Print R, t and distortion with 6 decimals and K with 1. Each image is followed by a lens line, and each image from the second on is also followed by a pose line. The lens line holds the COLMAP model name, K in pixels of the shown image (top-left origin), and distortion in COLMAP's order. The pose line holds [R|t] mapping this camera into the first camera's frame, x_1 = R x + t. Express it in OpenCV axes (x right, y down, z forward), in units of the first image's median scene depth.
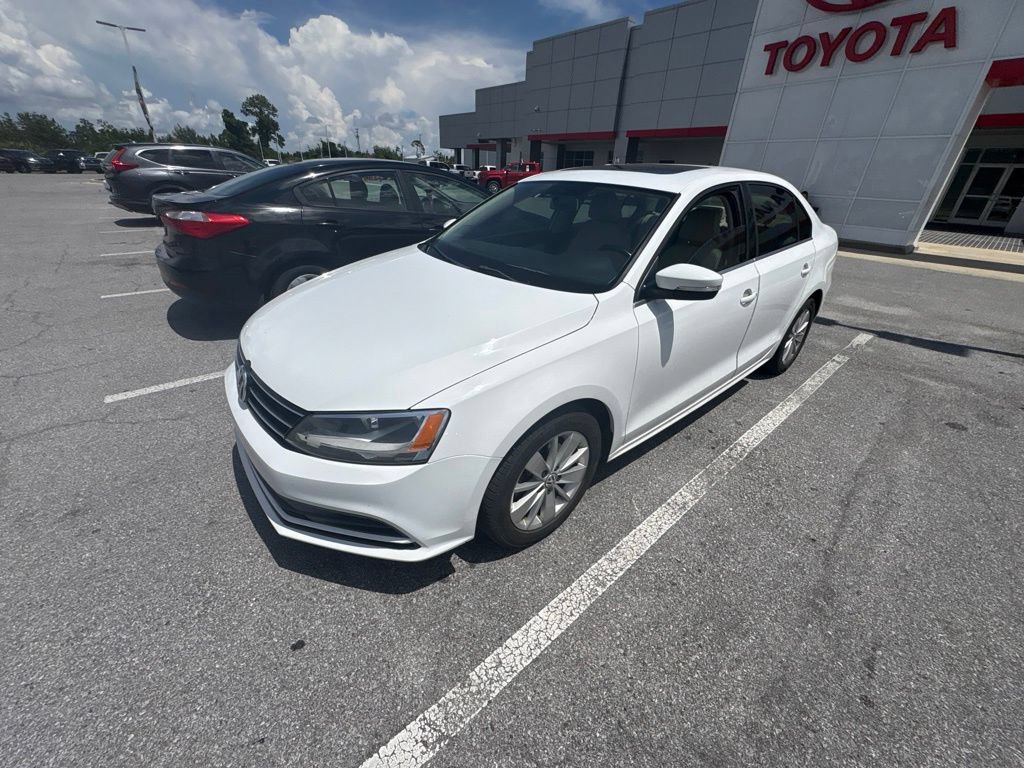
lens RADIAL K [[408.2, 0, 511.6], [0, 408.2, 382.3], [0, 0, 1]] dist [0.001632, -0.000770]
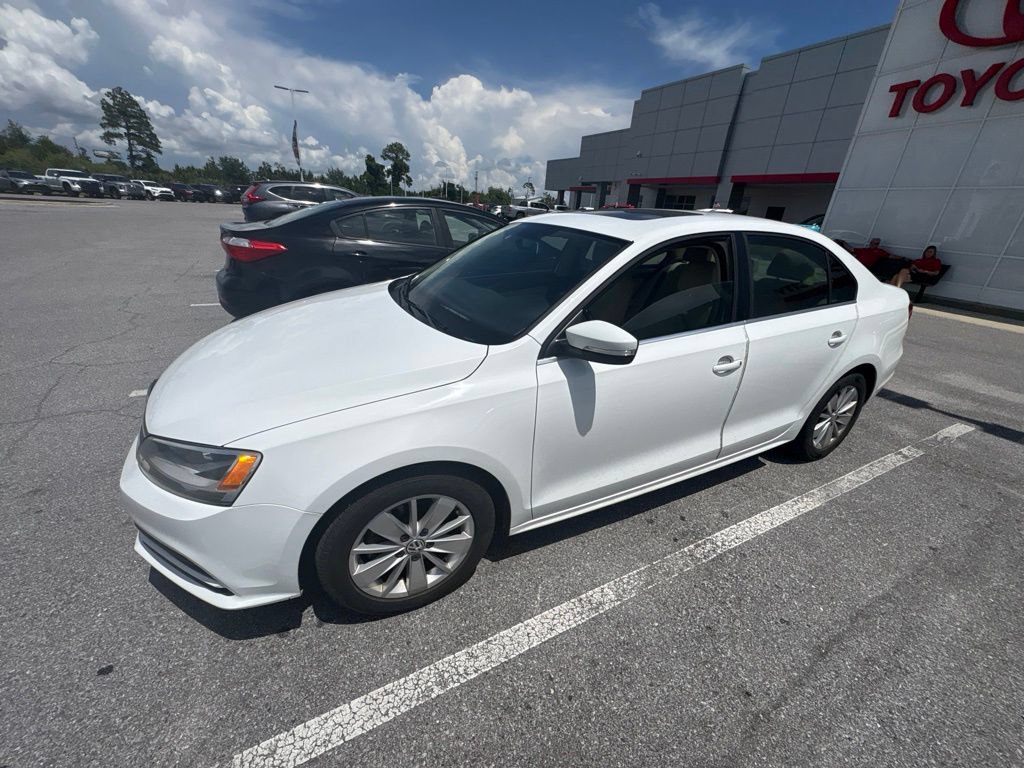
lens RADIAL K [[408.2, 0, 511.8], [0, 408.2, 382.8], [0, 0, 1]] dist [0.001632, -0.000770]
pose [[0.972016, 0.114996, -0.204843, 0.269400], [-0.130949, 0.989186, -0.066061, -0.050045], [0.195031, 0.091037, 0.976563, 0.084422]]
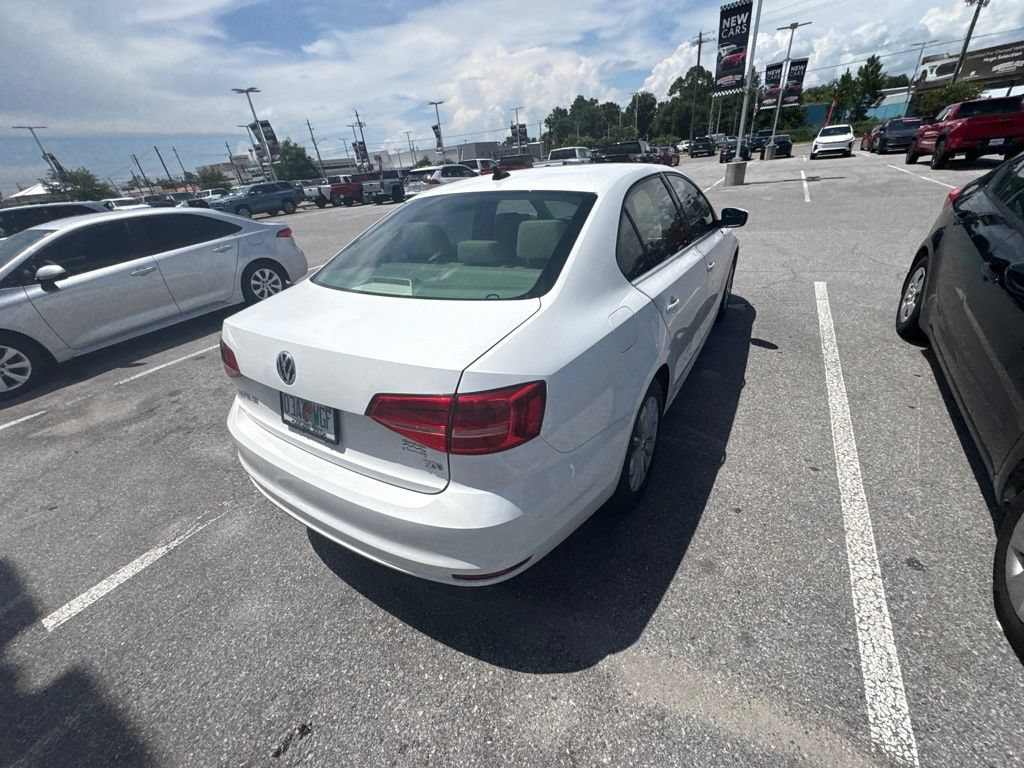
lens RADIAL K [[408.2, 0, 511.6], [0, 408.2, 381.9], [0, 0, 1]] dist [0.001632, -0.000770]
pose [[-0.949663, 0.192020, -0.247524, 0.784141], [-0.089141, 0.591826, 0.801121, -0.976471], [0.300322, 0.782860, -0.544919, 1.855017]]
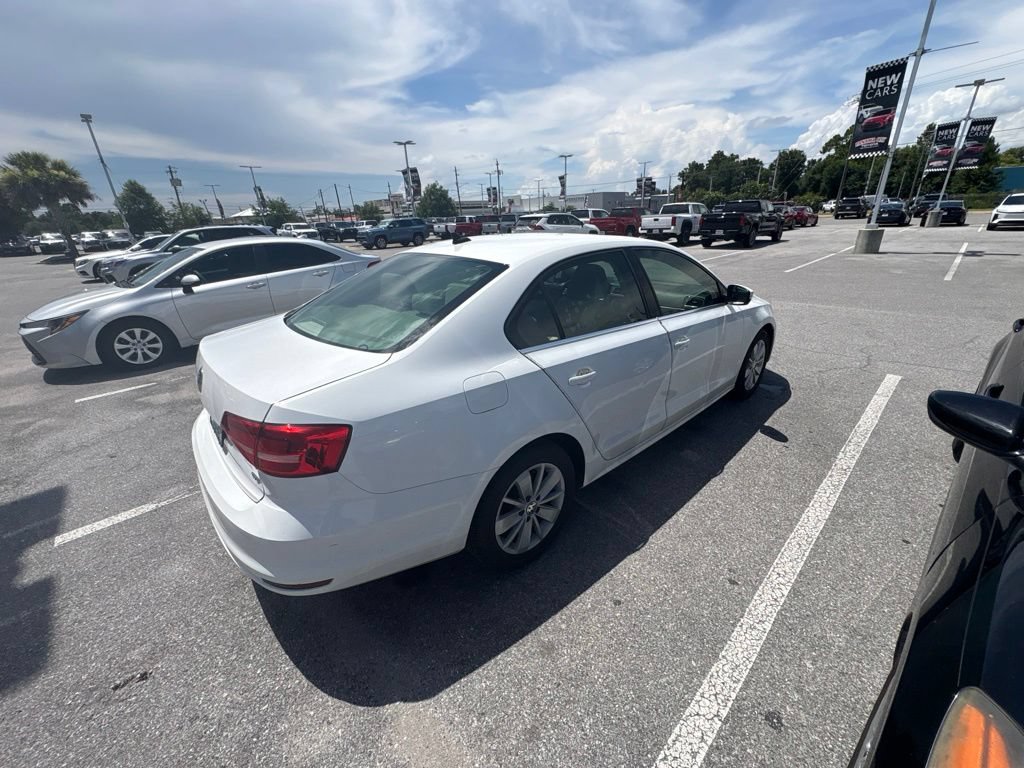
lens RADIAL K [[408.2, 0, 511.7], [0, 408.2, 382.1], [0, 0, 1]] dist [0.001632, -0.000770]
pose [[-0.999498, 0.015241, -0.027776, 0.463680], [-0.011042, 0.654158, 0.756277, -1.045517], [0.029696, 0.756204, -0.653662, 1.919031]]
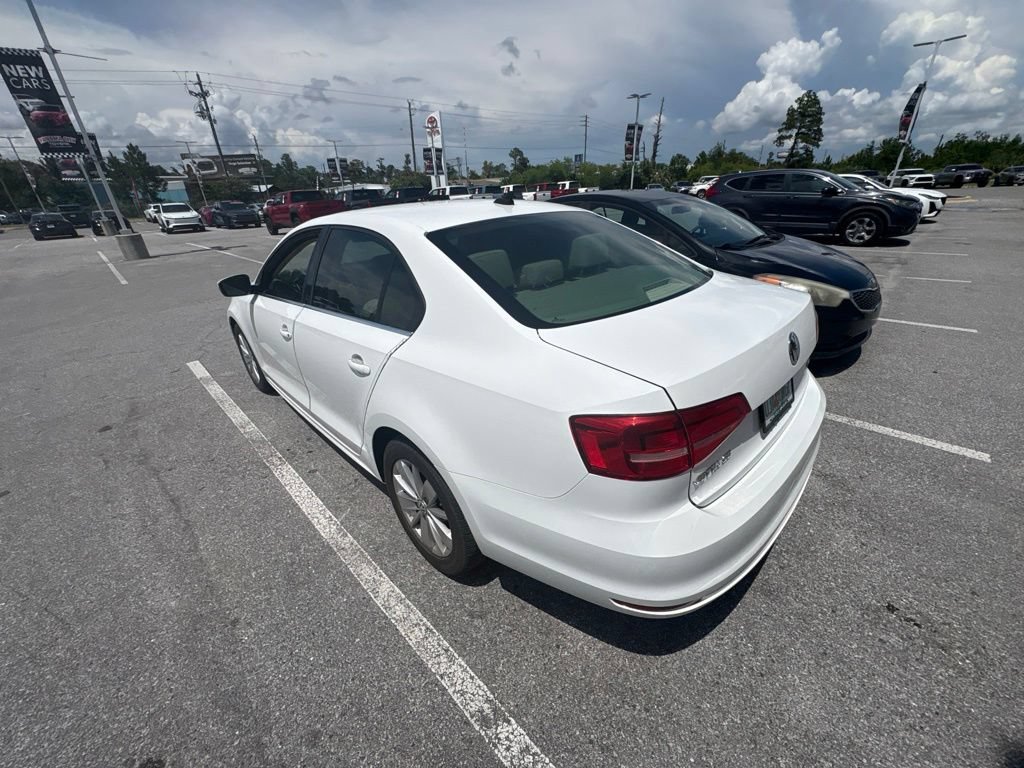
lens RADIAL K [[408.2, 0, 510.3], [0, 408.2, 384.1], [0, 0, 1]] dist [0.001632, -0.000770]
pose [[0.065944, 0.393271, -0.917055, 1.346524], [-0.416526, 0.846001, 0.332848, -0.566835], [0.906729, 0.360028, 0.219596, 1.107314]]
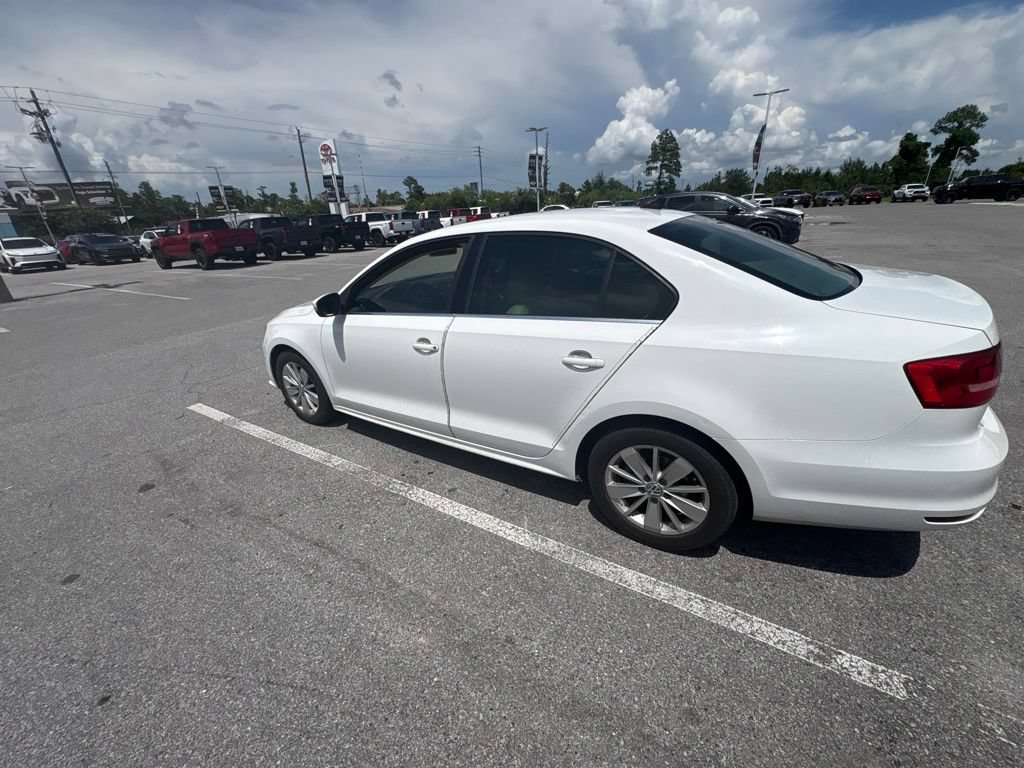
lens RADIAL K [[408.2, 0, 510.9], [0, 408.2, 383.4], [0, 0, 1]] dist [0.001632, -0.000770]
pose [[0.295569, 0.322555, -0.899221, 1.300139], [-0.376375, 0.904462, 0.200723, -0.336062], [0.878055, 0.279117, 0.388732, 0.678909]]
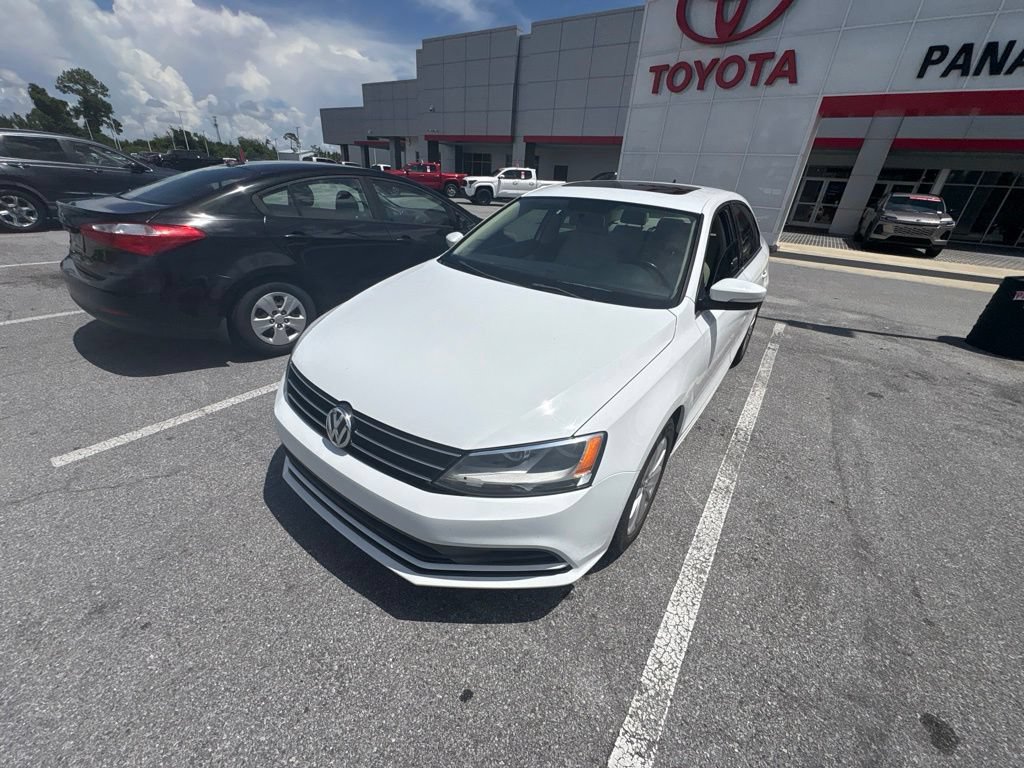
lens RADIAL K [[408.2, 0, 512.0], [0, 408.2, 382.4], [0, 0, 1]] dist [0.001632, -0.000770]
pose [[0.970606, -0.087616, 0.224157, -0.281337], [0.087532, 0.996108, 0.010330, -0.041913], [-0.224190, 0.009594, 0.974498, 0.019828]]
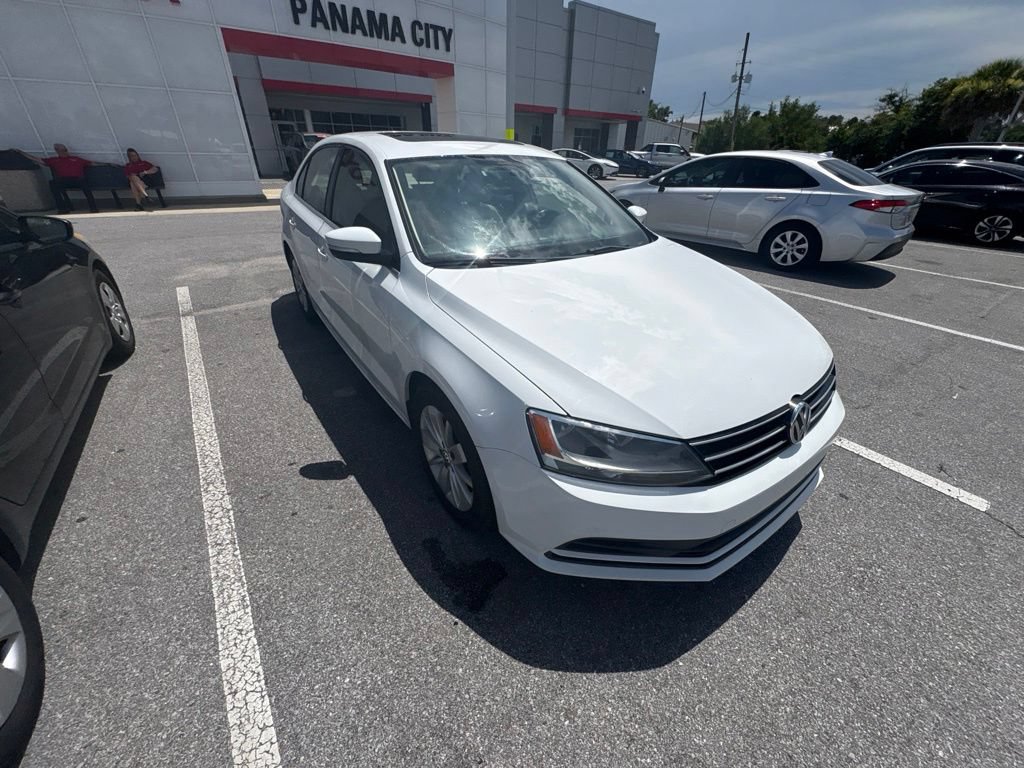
lens RADIAL K [[408.2, 0, 508.4], [0, 408.2, 382.5], [0, 0, 1]] dist [0.001632, -0.000770]
pose [[0.085432, -0.524695, 0.846992, -0.807499], [0.440282, 0.782477, 0.440320, -0.409757], [-0.893786, 0.335298, 0.297863, 0.736430]]
